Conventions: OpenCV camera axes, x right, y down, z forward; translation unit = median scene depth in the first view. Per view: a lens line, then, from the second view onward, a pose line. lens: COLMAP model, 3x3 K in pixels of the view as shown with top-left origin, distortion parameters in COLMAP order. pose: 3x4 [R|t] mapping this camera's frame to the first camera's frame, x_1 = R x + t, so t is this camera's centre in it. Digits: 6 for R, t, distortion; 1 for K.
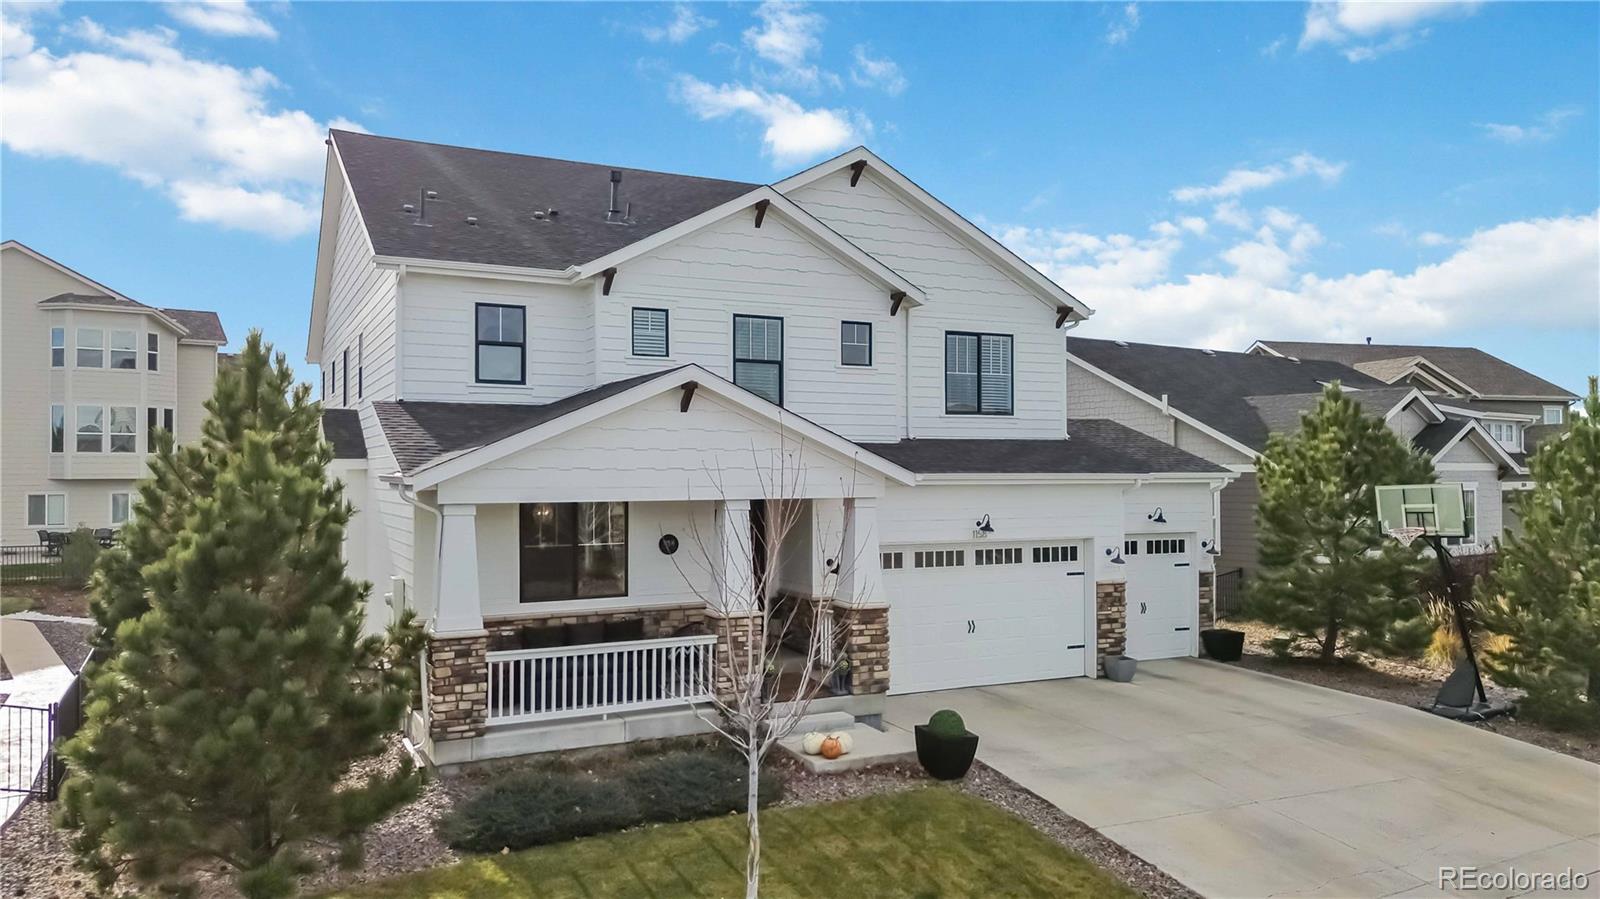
lens RADIAL K [[1149.5, 0, 800.0], [0, 1149.5, 449.5], [0, 0, 1]] dist [0.056230, -0.043431]
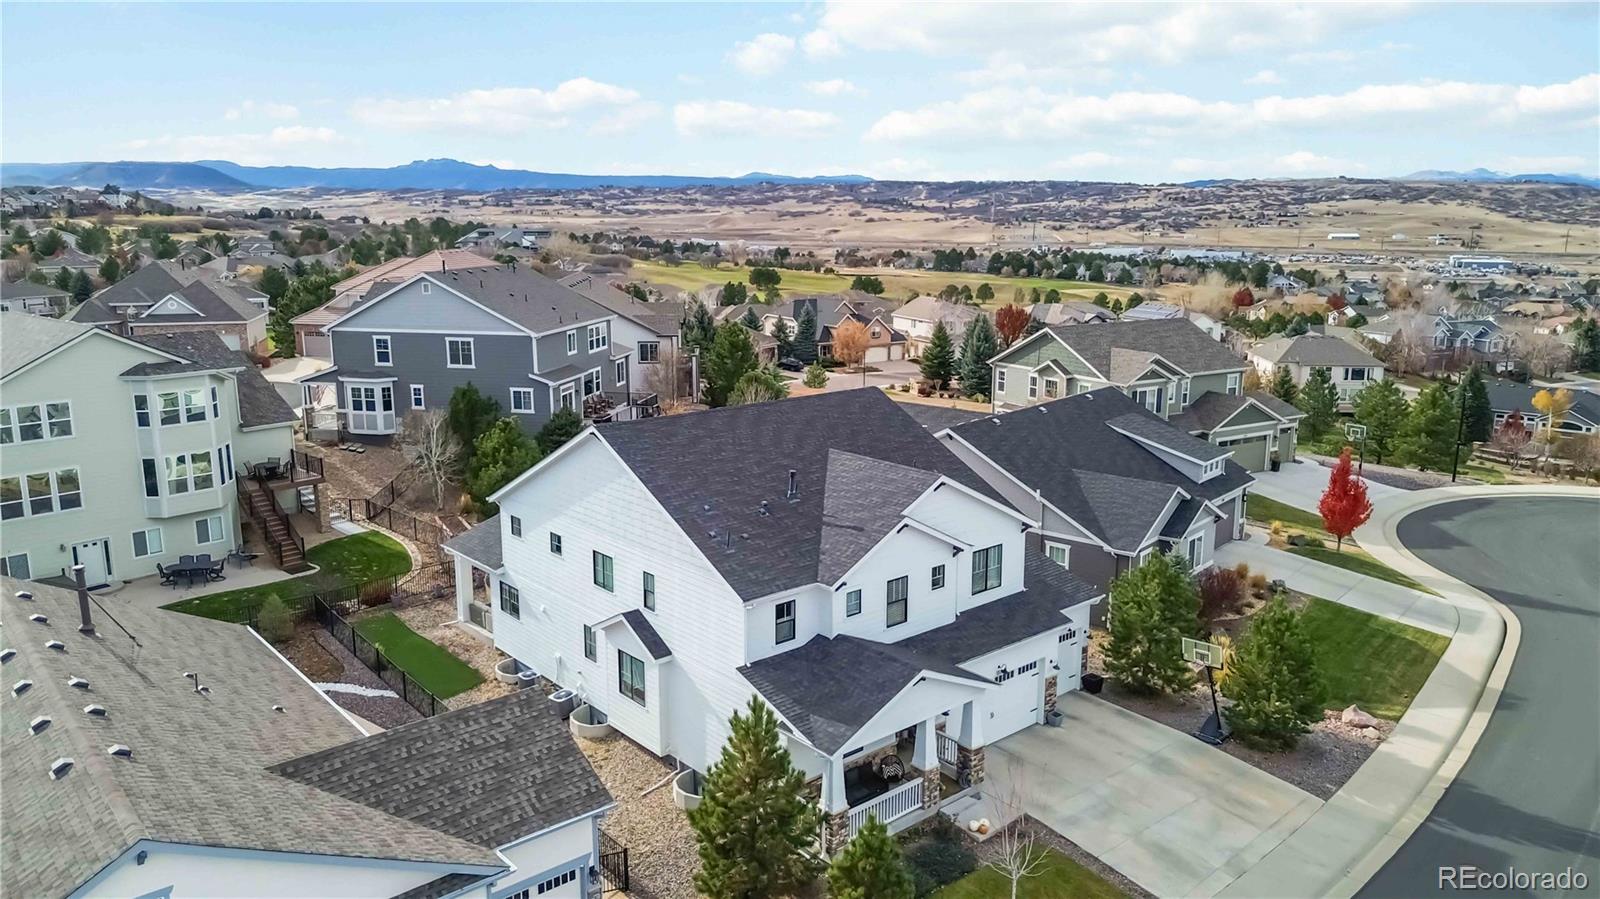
lens RADIAL K [[1149.5, 0, 800.0], [0, 1149.5, 449.5], [0, 0, 1]] dist [0.056230, -0.043431]
pose [[0.969515, -0.050796, 0.239710, -0.609623], [-0.004779, 0.974171, 0.225760, -0.721237], [-0.244986, -0.220023, 0.944231, -0.667898]]
